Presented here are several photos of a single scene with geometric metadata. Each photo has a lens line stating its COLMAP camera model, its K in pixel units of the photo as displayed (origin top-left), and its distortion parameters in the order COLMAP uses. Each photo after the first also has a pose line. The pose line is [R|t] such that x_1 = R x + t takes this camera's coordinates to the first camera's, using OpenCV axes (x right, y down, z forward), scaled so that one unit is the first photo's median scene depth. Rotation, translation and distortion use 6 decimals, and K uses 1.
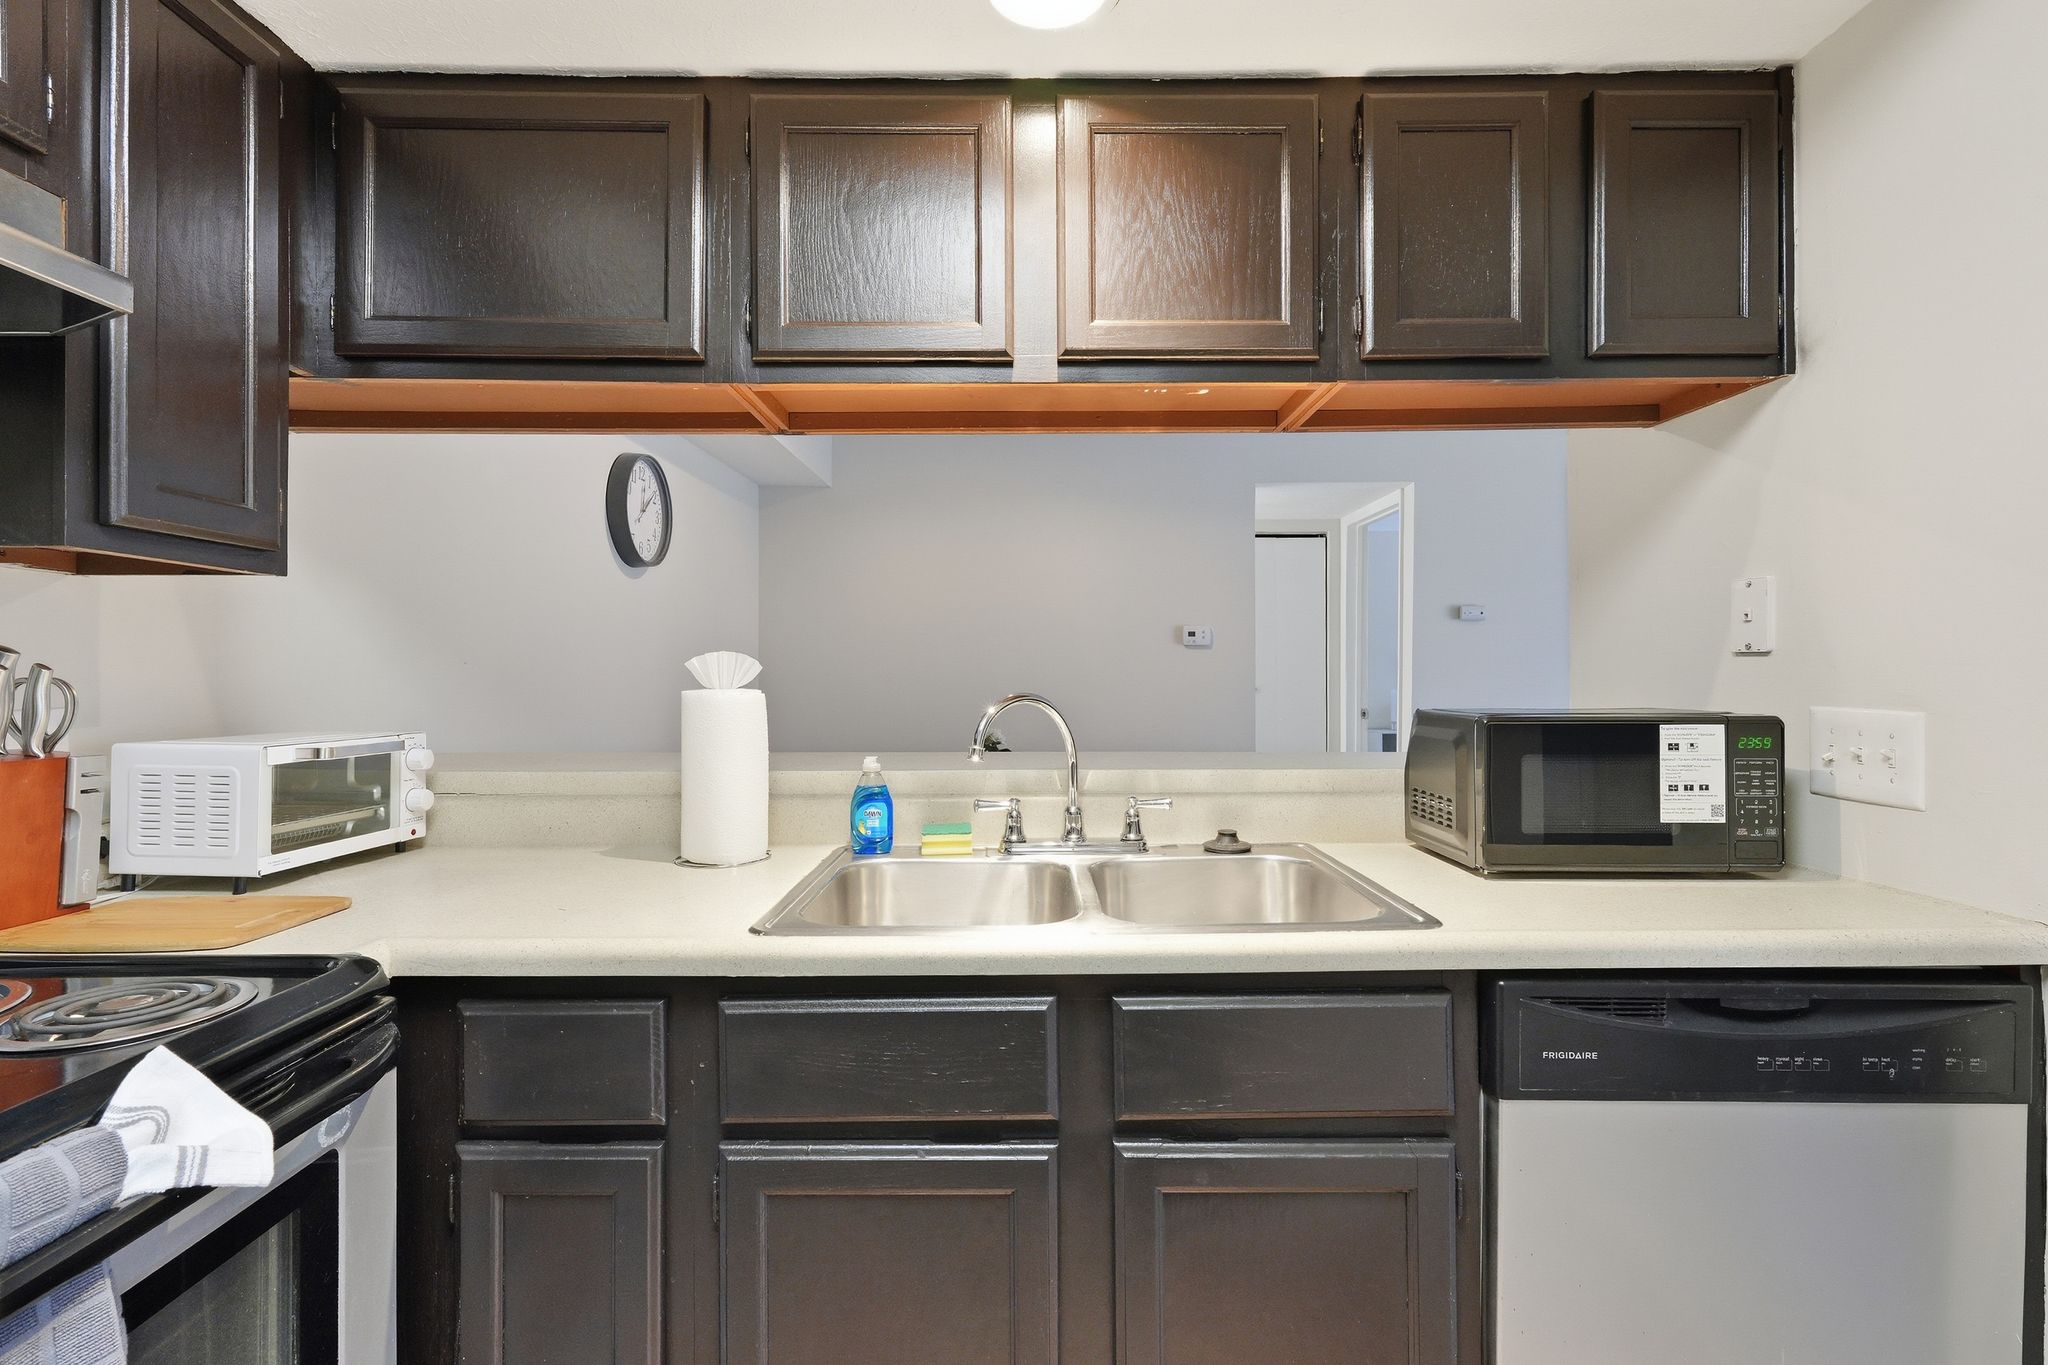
lens RADIAL K [[901.0, 0, 1019.6], [0, 901.0, 675.1], [0, 0, 1]] dist [0.000069, -0.000279]
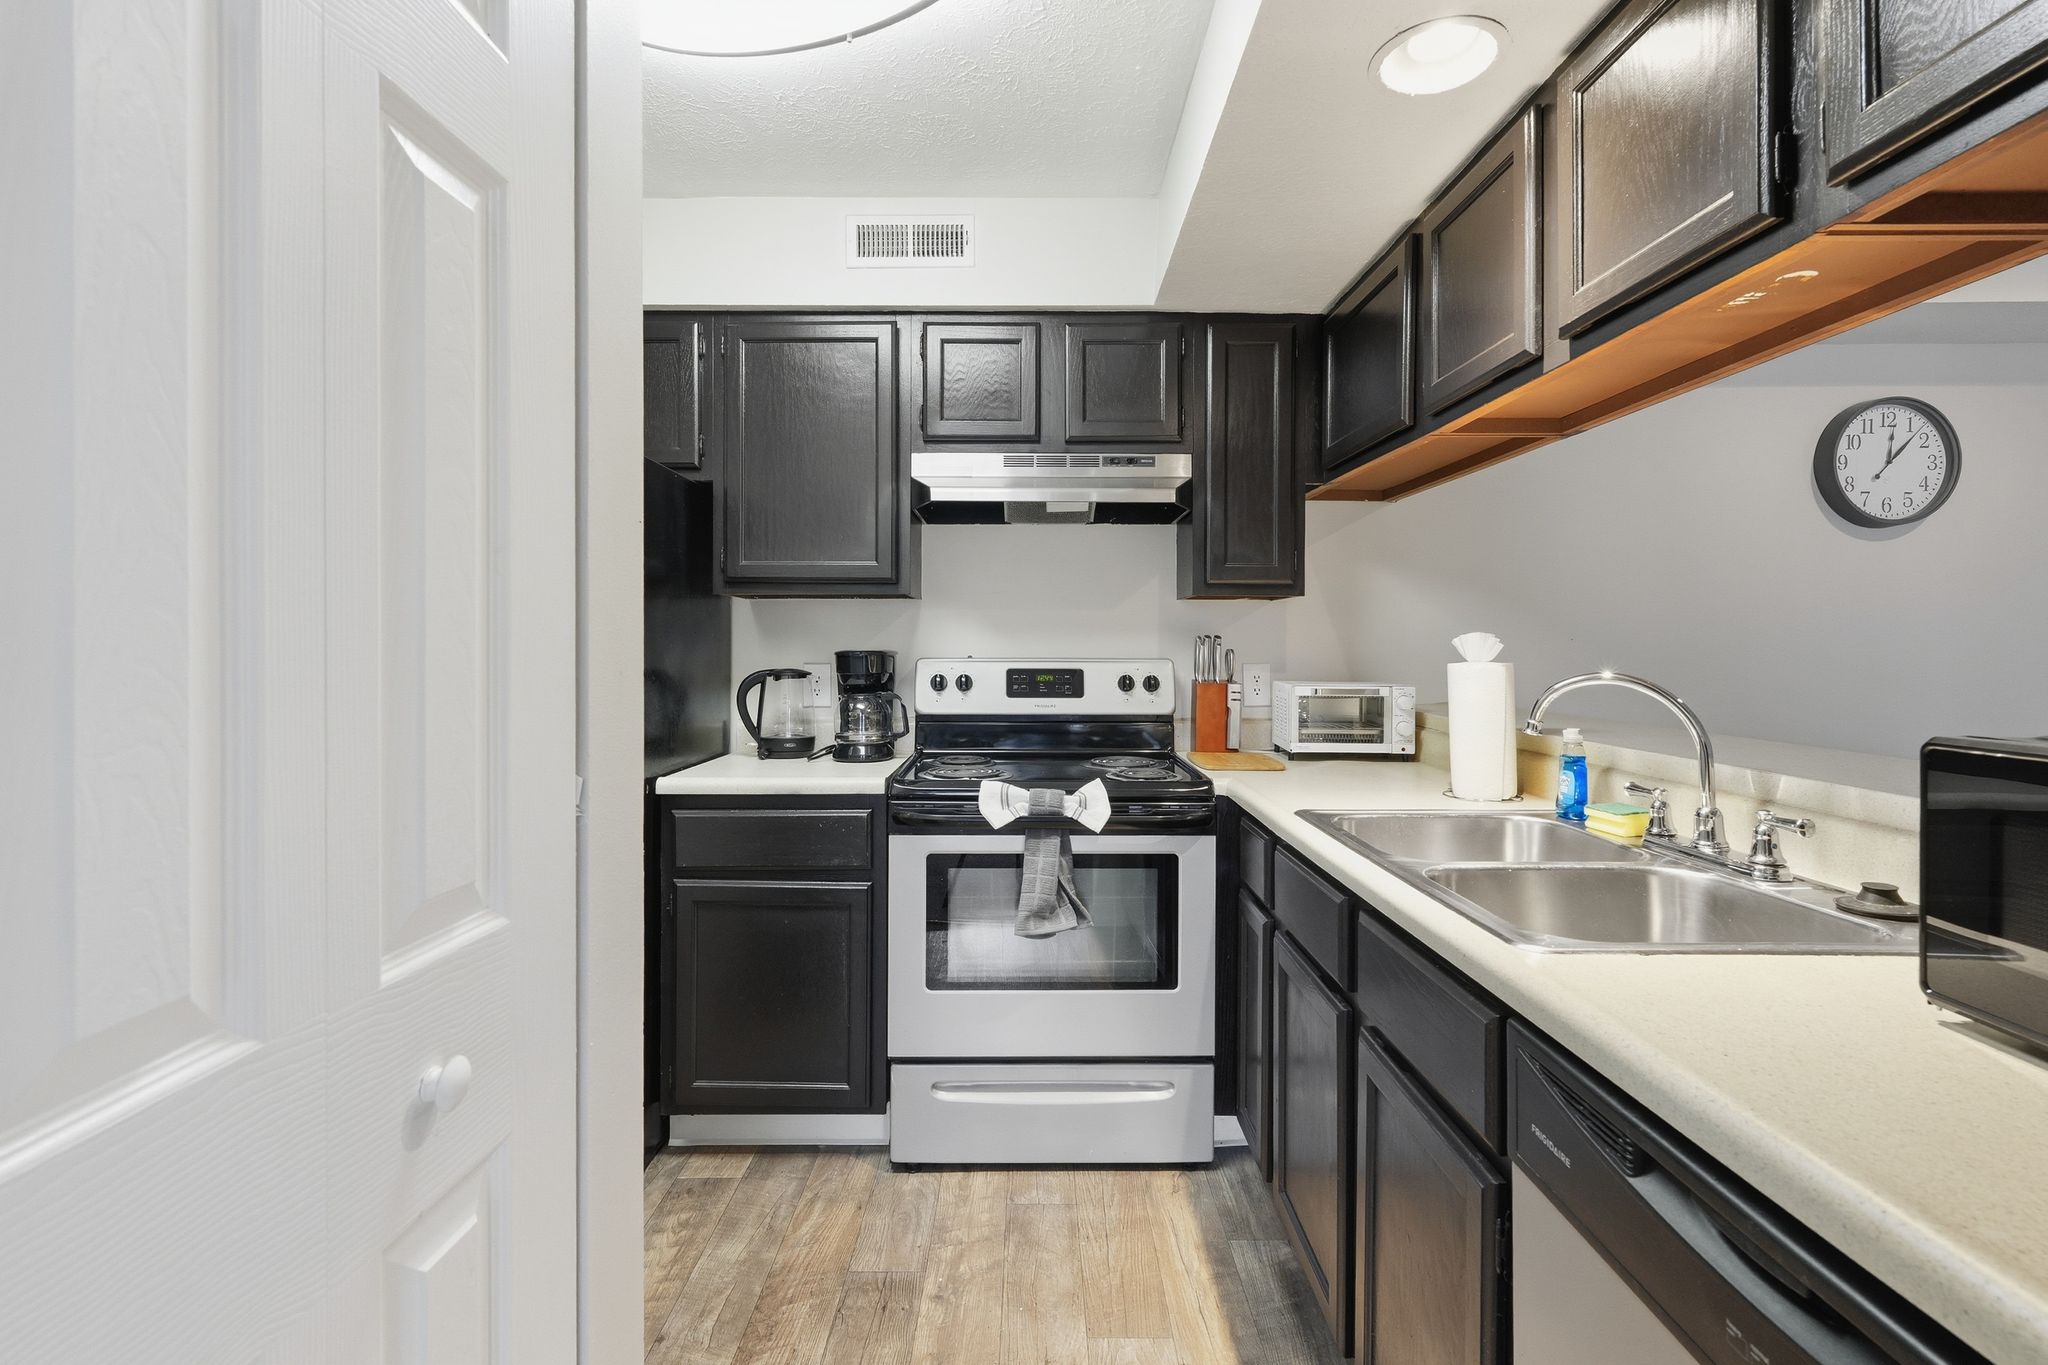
lens RADIAL K [[901.0, 0, 1017.2], [0, 901.0, 664.0], [0, 0, 1]] dist [0.000069, -0.000279]
pose [[-0.003063, 0.026161, -0.999653, 0.924852], [0.002126, 0.999656, 0.026154, -0.015927], [0.999993, -0.002045, -0.003117, 0.353272]]
